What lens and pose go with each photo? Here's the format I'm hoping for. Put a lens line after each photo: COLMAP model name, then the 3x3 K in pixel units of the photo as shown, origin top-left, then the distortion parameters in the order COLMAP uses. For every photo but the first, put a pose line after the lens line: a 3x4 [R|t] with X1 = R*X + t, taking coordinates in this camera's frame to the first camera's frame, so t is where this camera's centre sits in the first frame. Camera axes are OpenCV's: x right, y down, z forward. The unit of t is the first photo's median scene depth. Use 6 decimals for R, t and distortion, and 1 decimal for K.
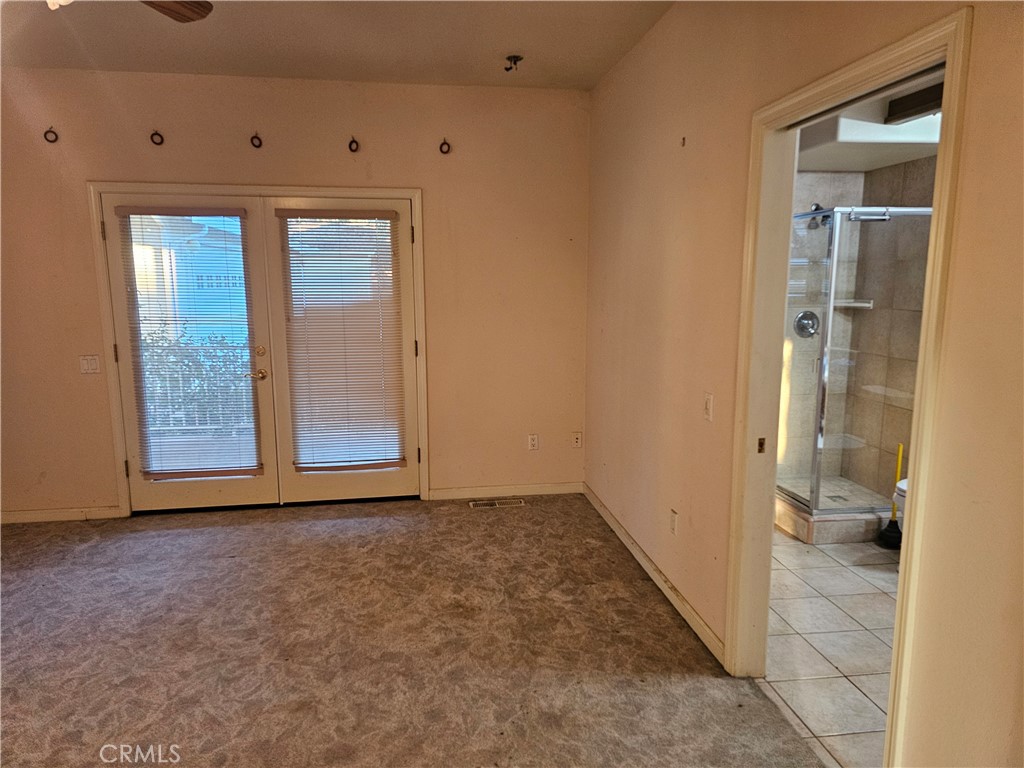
lens RADIAL K [[687.1, 0, 512.0], [0, 687.1, 384.0], [0, 0, 1]] dist [0.059539, -0.047048]
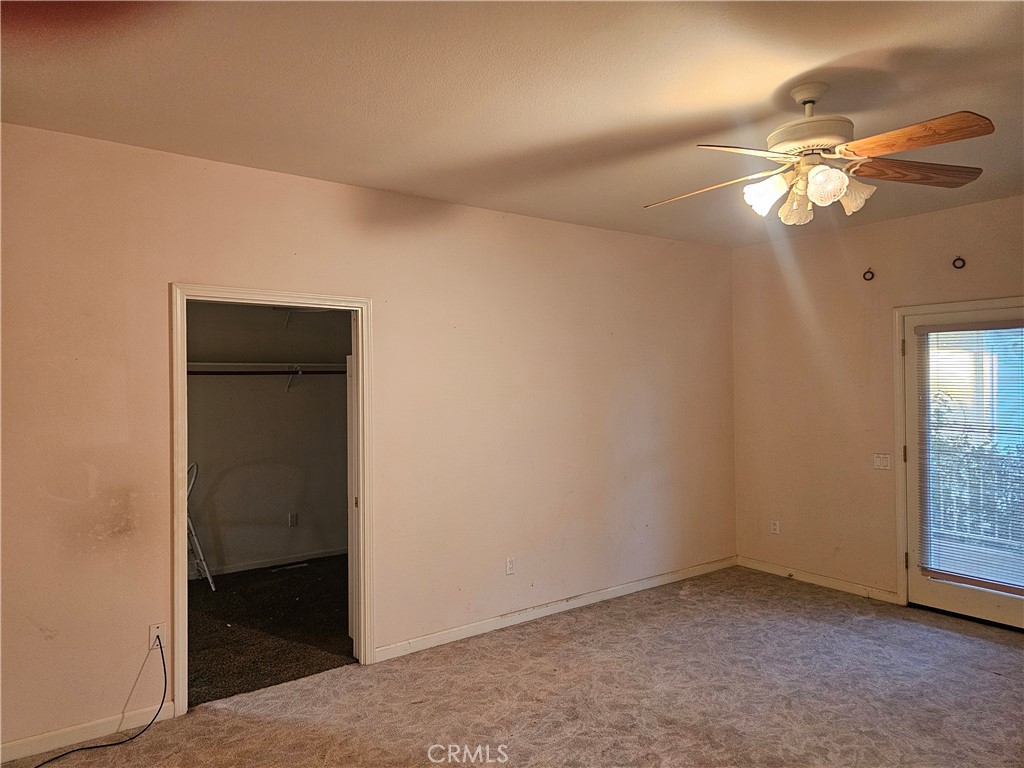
lens RADIAL K [[687.1, 0, 512.0], [0, 687.1, 384.0], [0, 0, 1]] dist [0.059539, -0.047048]
pose [[0.479415, 0.003072, -0.877583, 0.150859], [-0.128002, 0.989544, -0.066463, -0.000694], [0.868203, 0.144196, 0.474796, -0.132109]]
